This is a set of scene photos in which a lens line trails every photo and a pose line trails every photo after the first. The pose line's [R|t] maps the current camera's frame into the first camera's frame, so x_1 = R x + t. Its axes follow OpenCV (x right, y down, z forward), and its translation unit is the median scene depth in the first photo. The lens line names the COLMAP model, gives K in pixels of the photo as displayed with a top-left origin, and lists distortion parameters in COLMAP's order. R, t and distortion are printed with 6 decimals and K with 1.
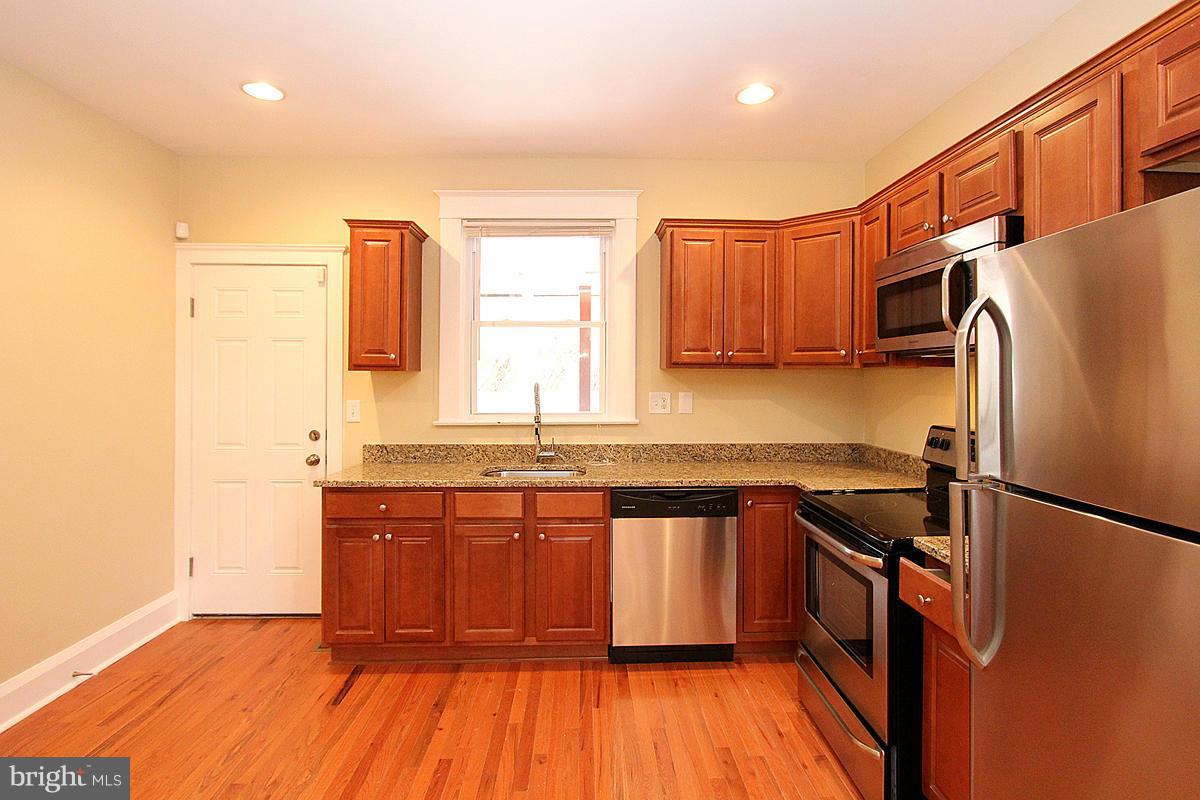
lens RADIAL K [[594.1, 0, 615.3], [0, 594.1, 380.4], [0, 0, 1]] dist [-0.021435, 0.005139]
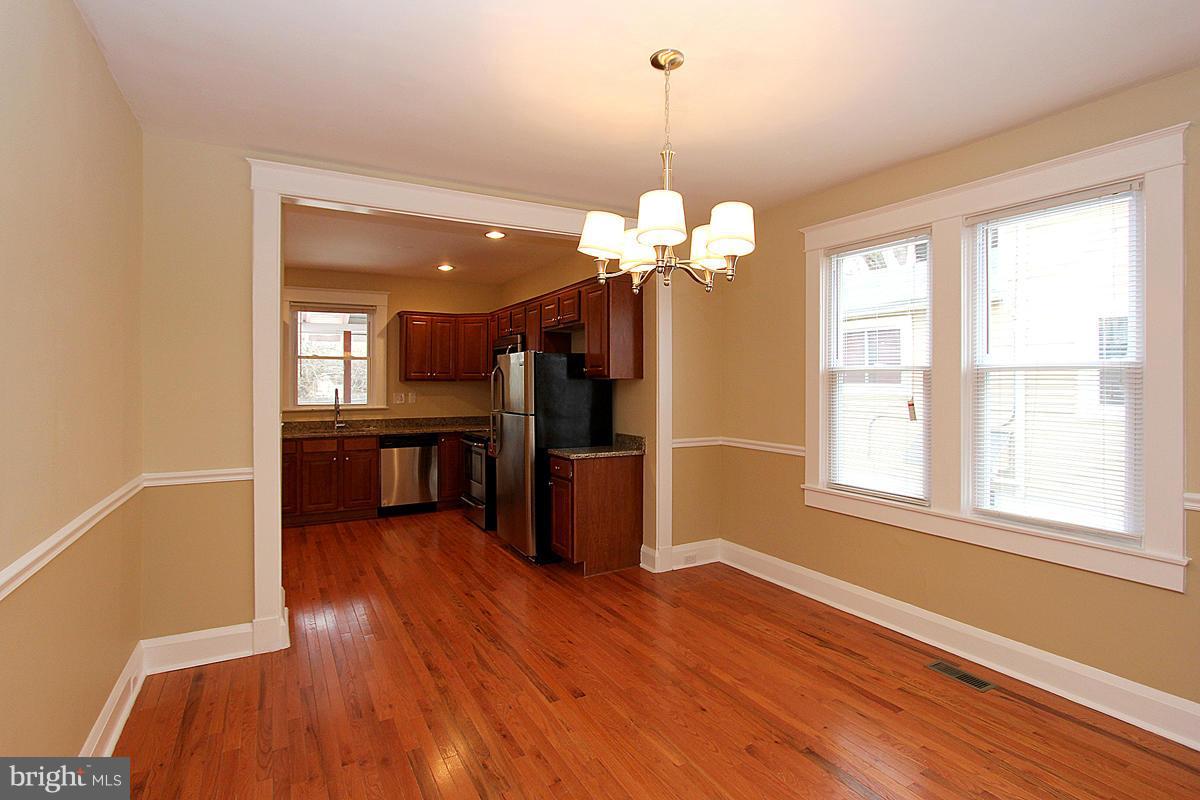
lens RADIAL K [[594.1, 0, 612.6], [0, 594.1, 383.6], [0, 0, 1]] dist [-0.021435, 0.005139]
pose [[0.889596, -0.007339, 0.456689, -0.239642], [0.006851, 0.999973, 0.002723, -0.014308], [-0.456696, 0.000706, 0.889622, -1.349315]]
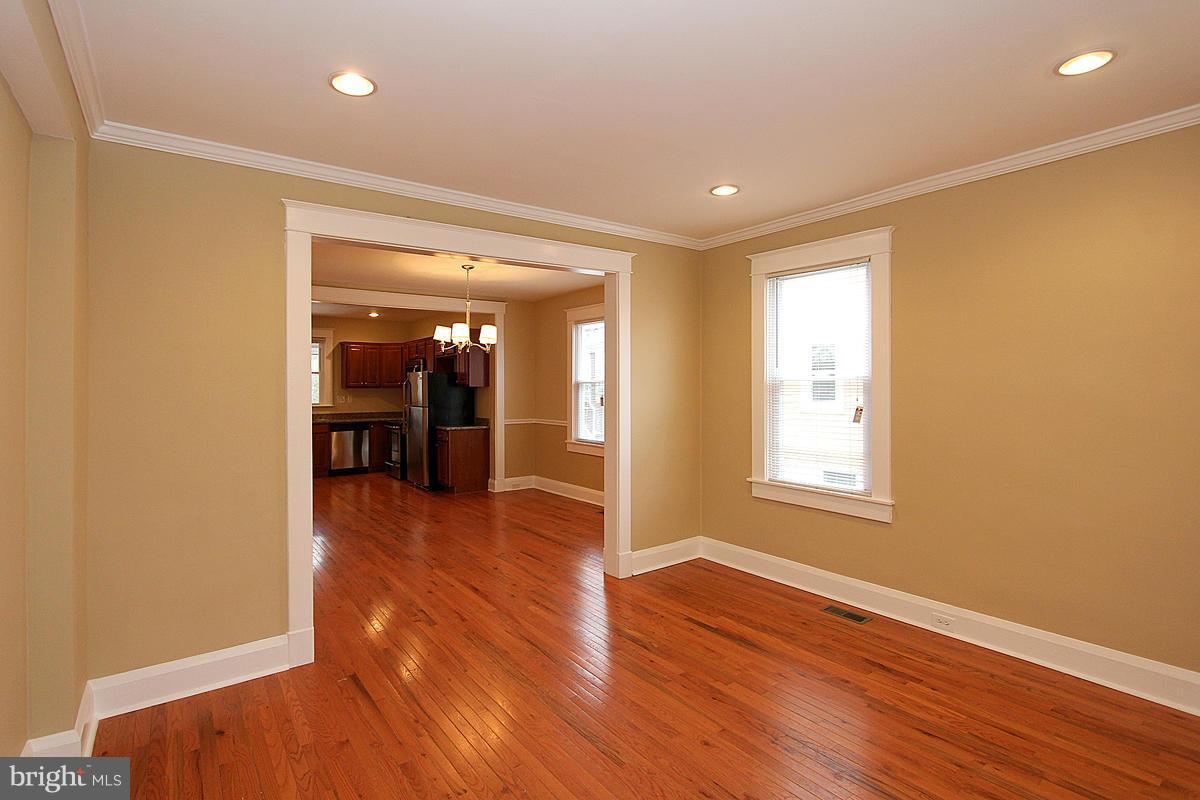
lens RADIAL K [[594.1, 0, 608.2], [0, 594.1, 389.3], [0, 0, 1]] dist [-0.021435, 0.005139]
pose [[0.828751, -0.008852, 0.559547, -0.579948], [0.008730, 0.999958, 0.002889, -0.012439], [-0.559549, 0.002491, 0.828793, -2.707220]]
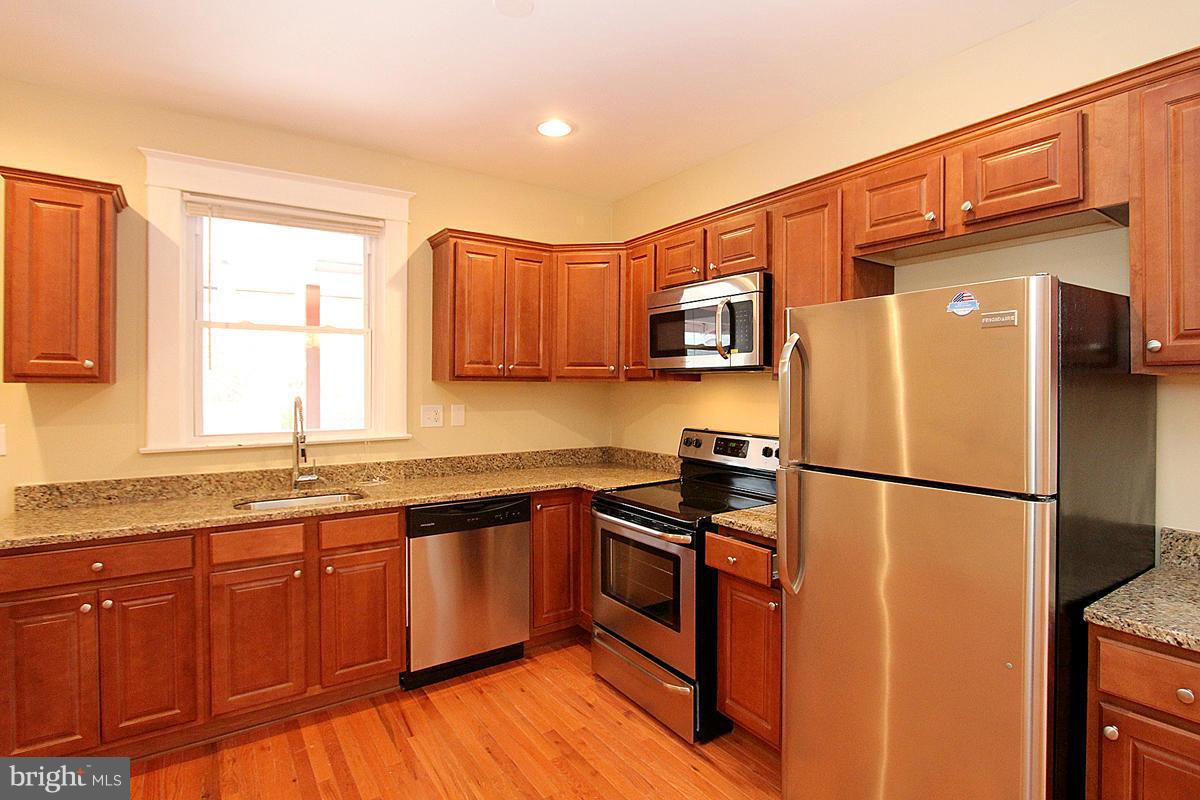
lens RADIAL K [[594.1, 0, 641.0], [0, 594.1, 399.6], [0, 0, 1]] dist [-0.021435, 0.005139]
pose [[0.832512, -0.012893, 0.553857, -0.214474], [0.002820, 0.999815, 0.019035, -0.007816], [-0.554000, -0.014285, 0.832394, 0.005944]]
